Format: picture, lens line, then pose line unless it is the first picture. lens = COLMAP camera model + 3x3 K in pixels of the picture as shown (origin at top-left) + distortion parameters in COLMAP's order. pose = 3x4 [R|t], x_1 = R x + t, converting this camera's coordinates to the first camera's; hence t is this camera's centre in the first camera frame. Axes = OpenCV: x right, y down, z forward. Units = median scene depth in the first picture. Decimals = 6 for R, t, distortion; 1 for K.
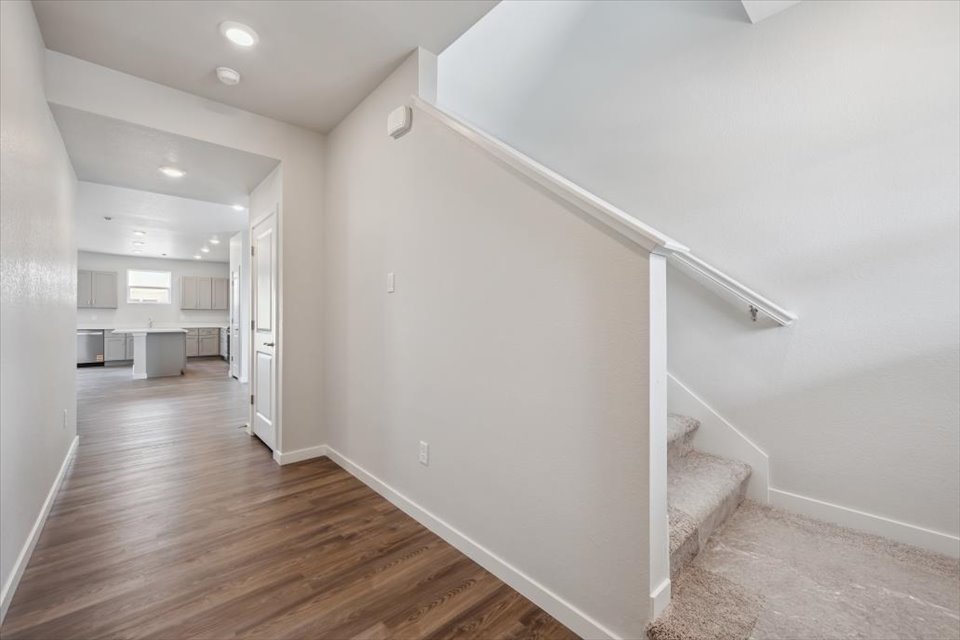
lens RADIAL K [[412.6, 0, 481.9], [0, 412.6, 319.5], [0, 0, 1]] dist [-0.000762, -0.000040]
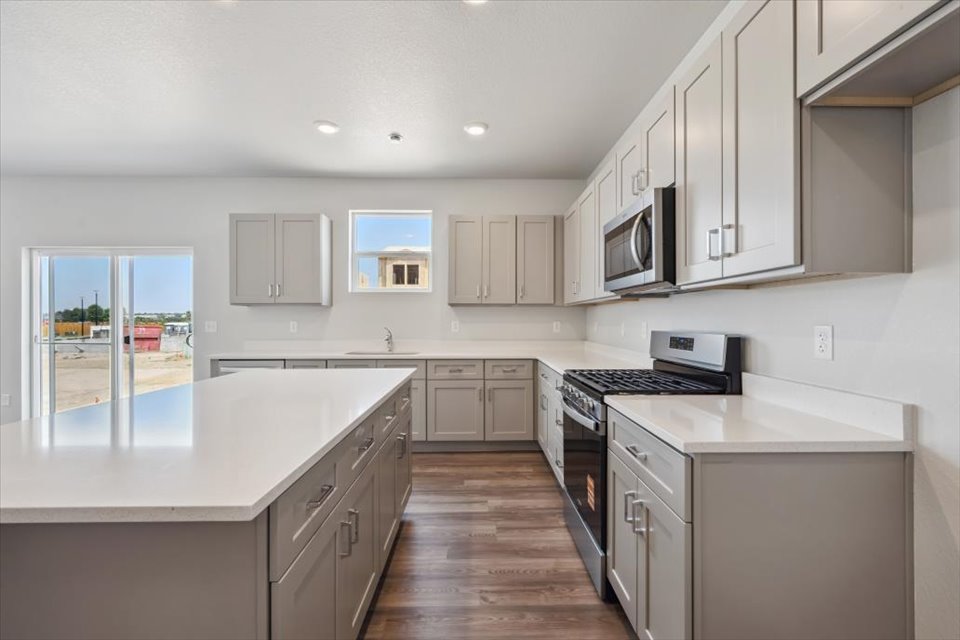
lens RADIAL K [[412.6, 0, 481.9], [0, 412.6, 319.5], [0, 0, 1]] dist [-0.000762, -0.000040]
pose [[0.783512, 0.001011, -0.621376, -0.467536], [-0.001049, 0.999999, 0.000305, -0.011879], [0.621376, 0.000413, 0.783512, 0.718269]]
